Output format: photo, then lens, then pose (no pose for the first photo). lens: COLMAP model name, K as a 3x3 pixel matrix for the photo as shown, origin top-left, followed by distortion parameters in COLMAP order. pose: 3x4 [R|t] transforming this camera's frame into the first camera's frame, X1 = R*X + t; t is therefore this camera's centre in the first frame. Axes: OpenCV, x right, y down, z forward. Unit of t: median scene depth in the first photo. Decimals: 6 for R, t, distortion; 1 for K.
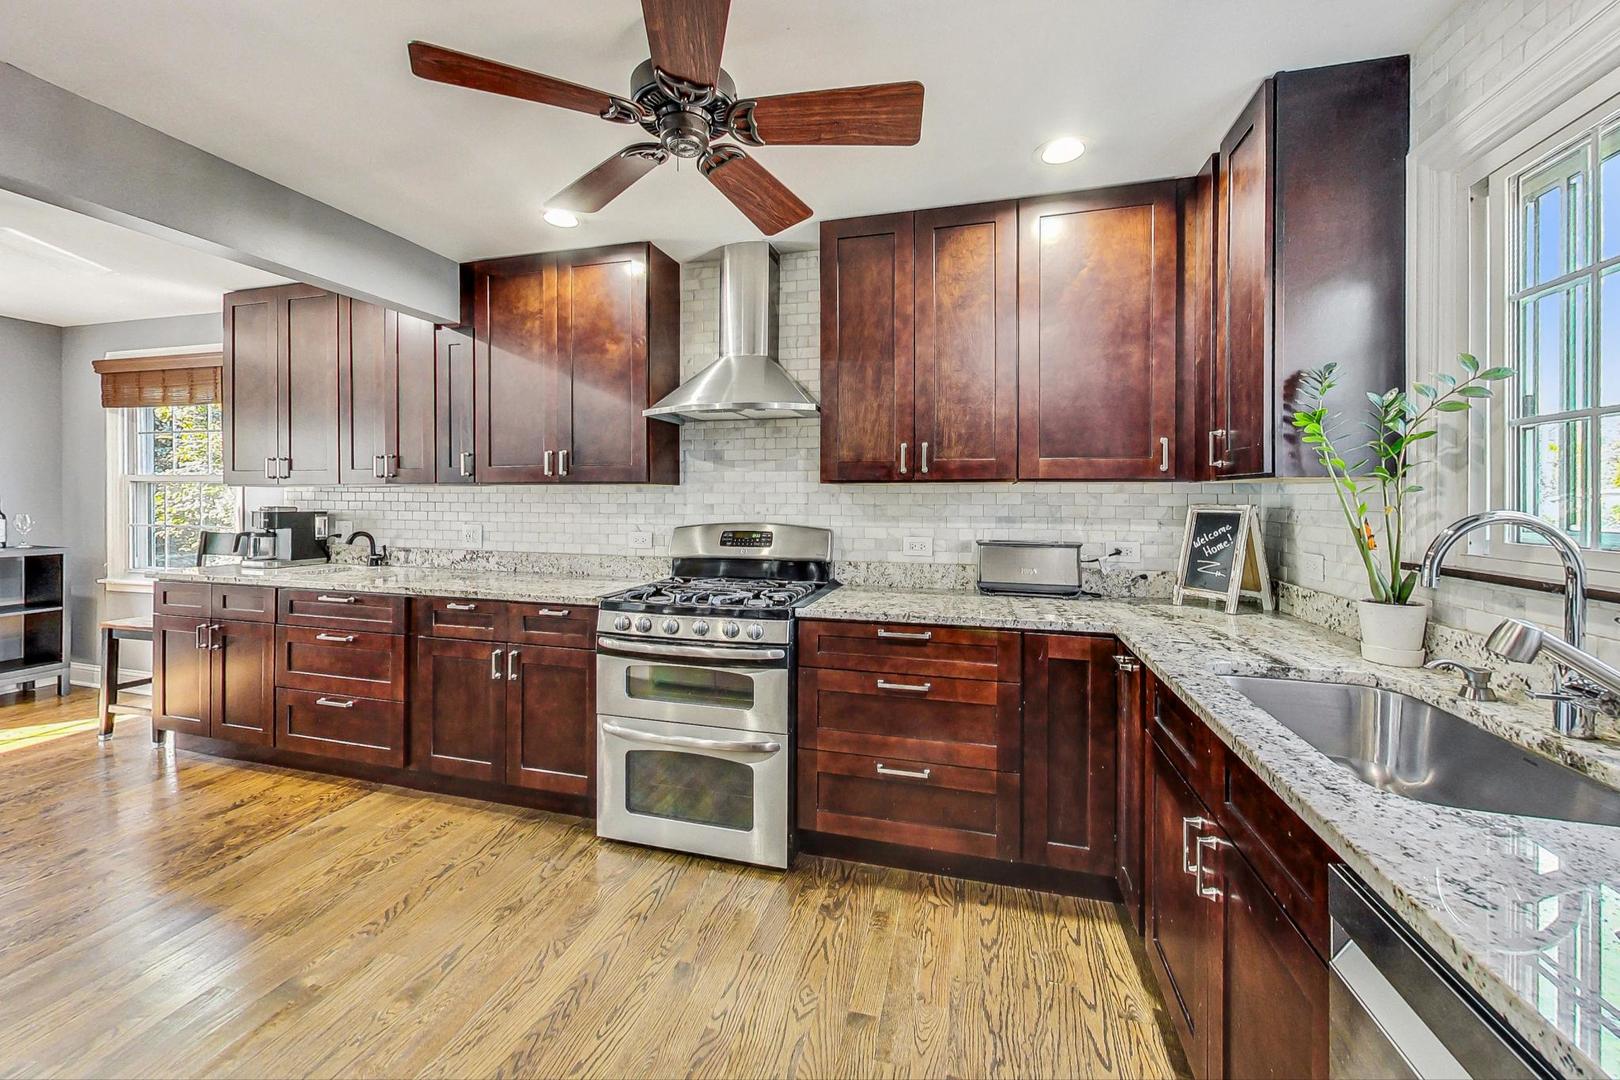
lens RADIAL K [[638.4, 0, 814.2], [0, 638.4, 494.9], [0, 0, 1]] dist [-0.001557, -0.000152]
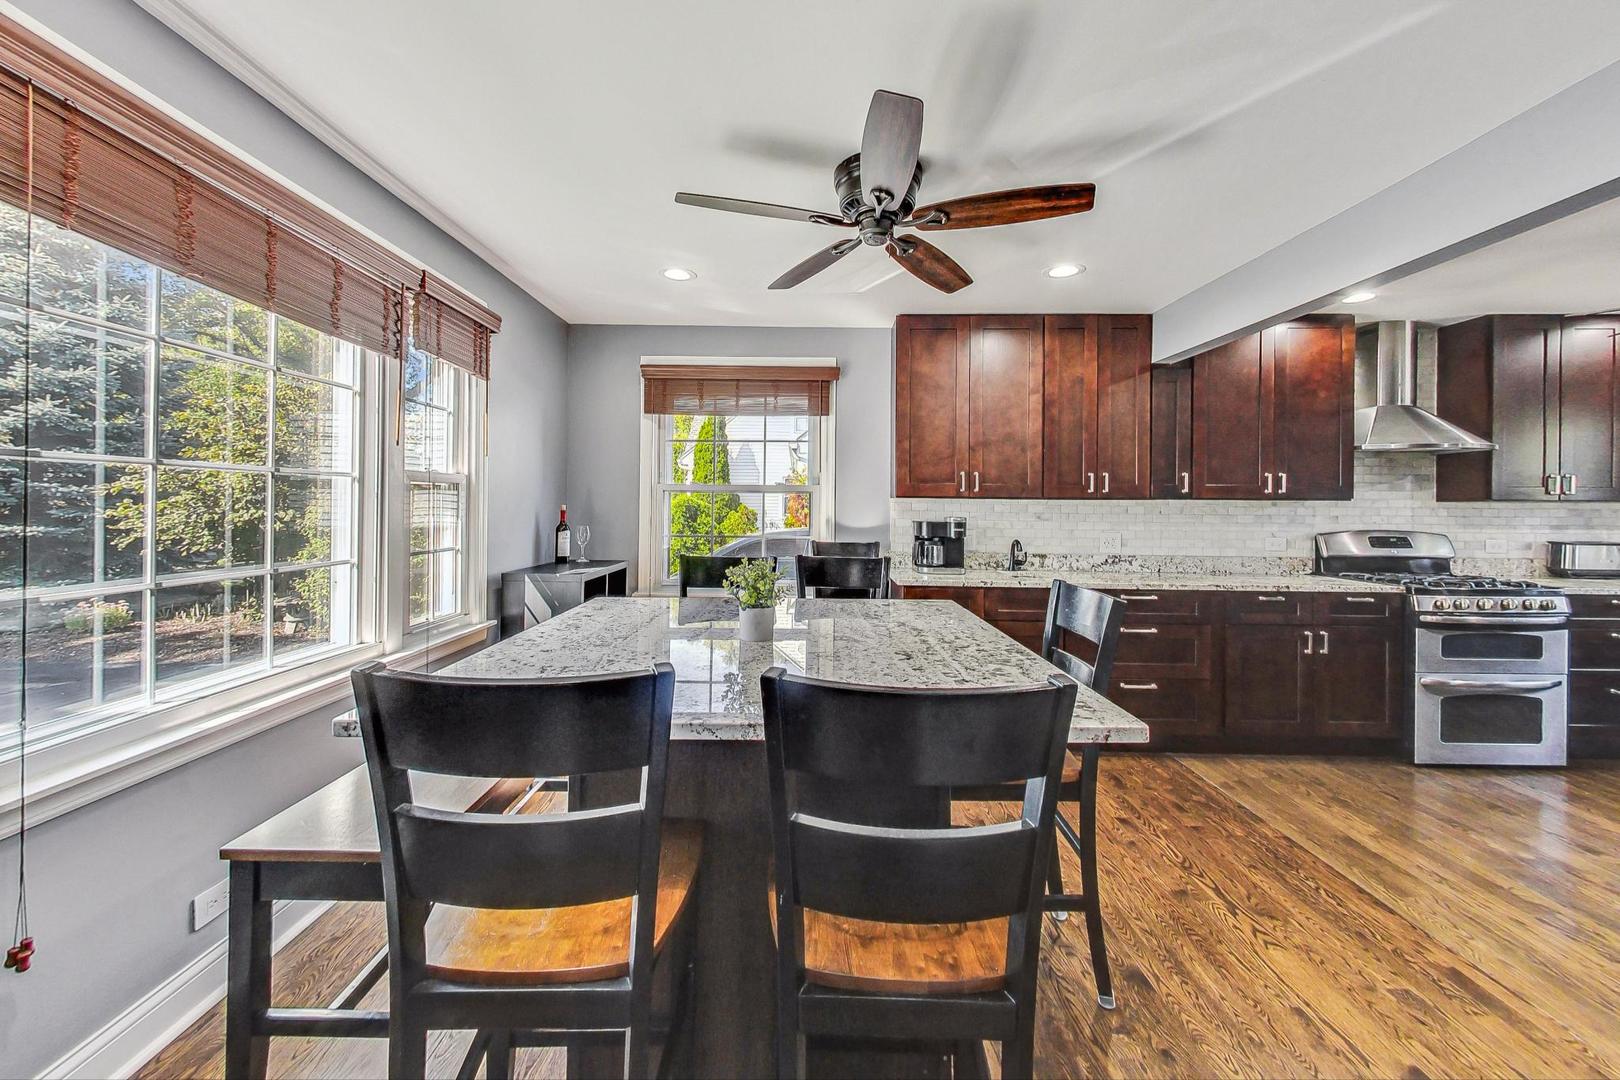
lens RADIAL K [[626.9, 0, 805.8], [0, 626.9, 505.6], [0, 0, 1]] dist [-0.003060, 0.000183]
pose [[0.967738, 0.005593, 0.251896, -1.693011], [-0.006334, 0.999978, 0.002132, -0.002576], [-0.251879, -0.003659, 0.967752, 0.045954]]
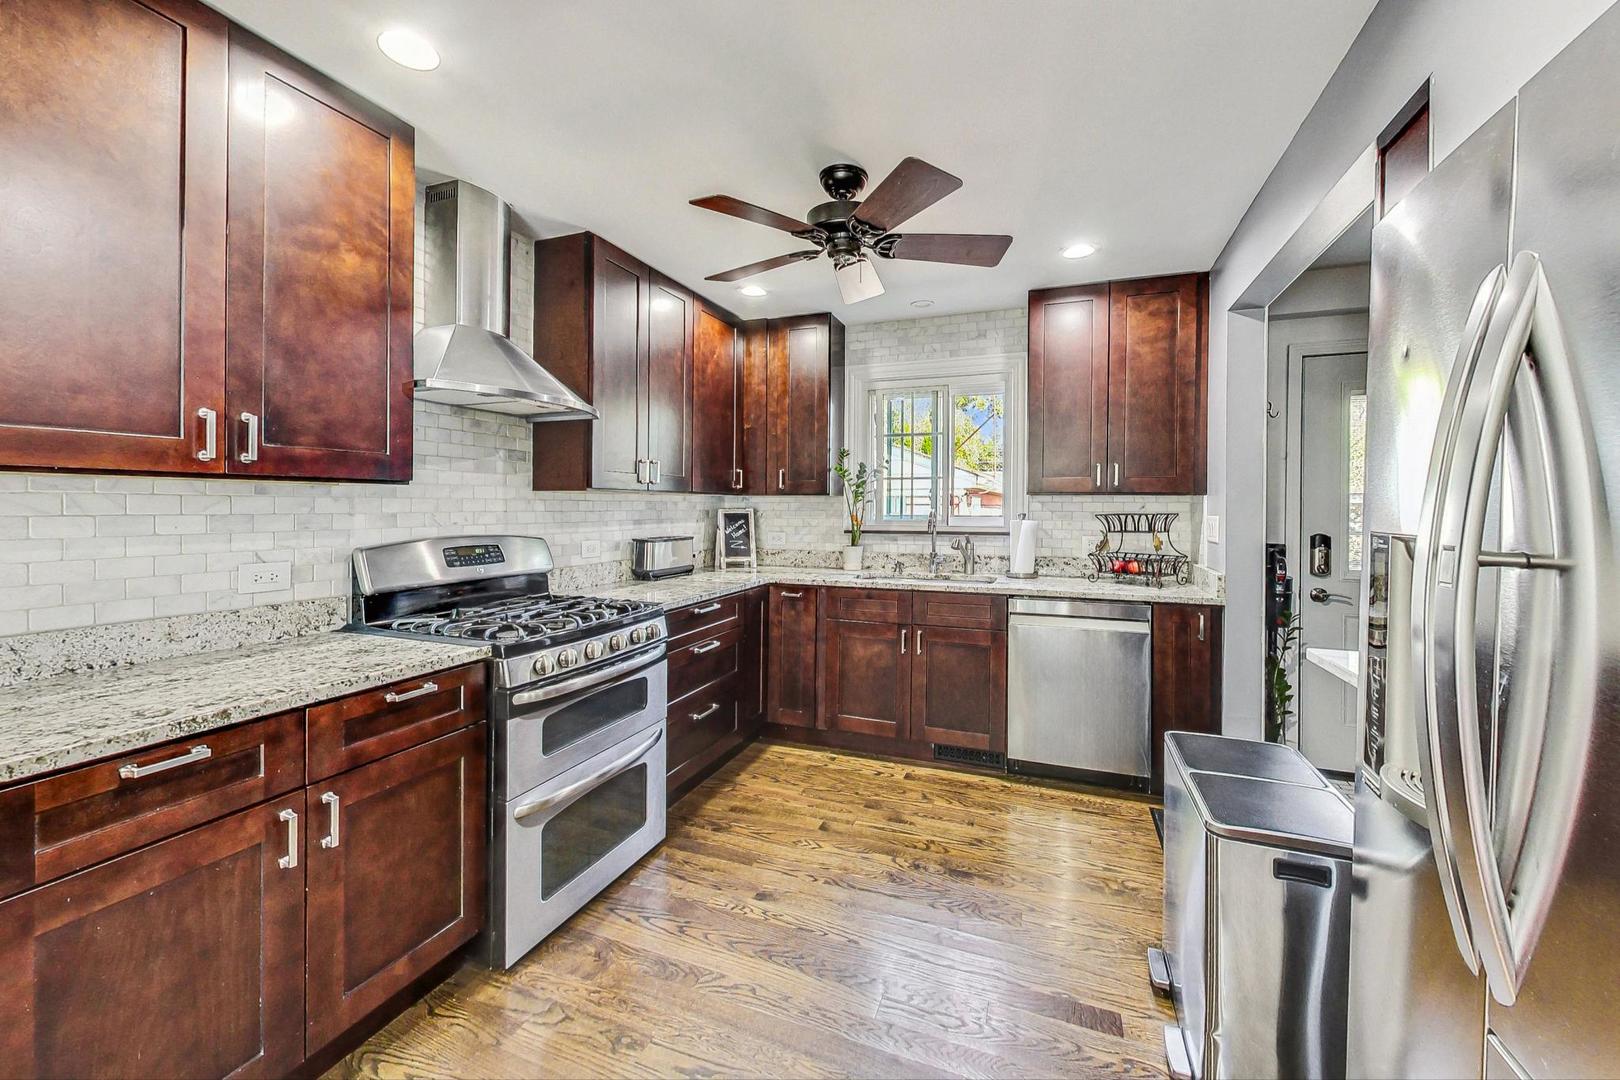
lens RADIAL K [[626.9, 0, 805.8], [0, 626.9, 505.6], [0, 0, 1]] dist [-0.003060, 0.000183]
pose [[0.105990, -0.001279, 0.994366, -0.894893], [-0.007139, 0.999972, 0.002047, 0.001117], [-0.994342, -0.007316, 0.105978, 0.520633]]
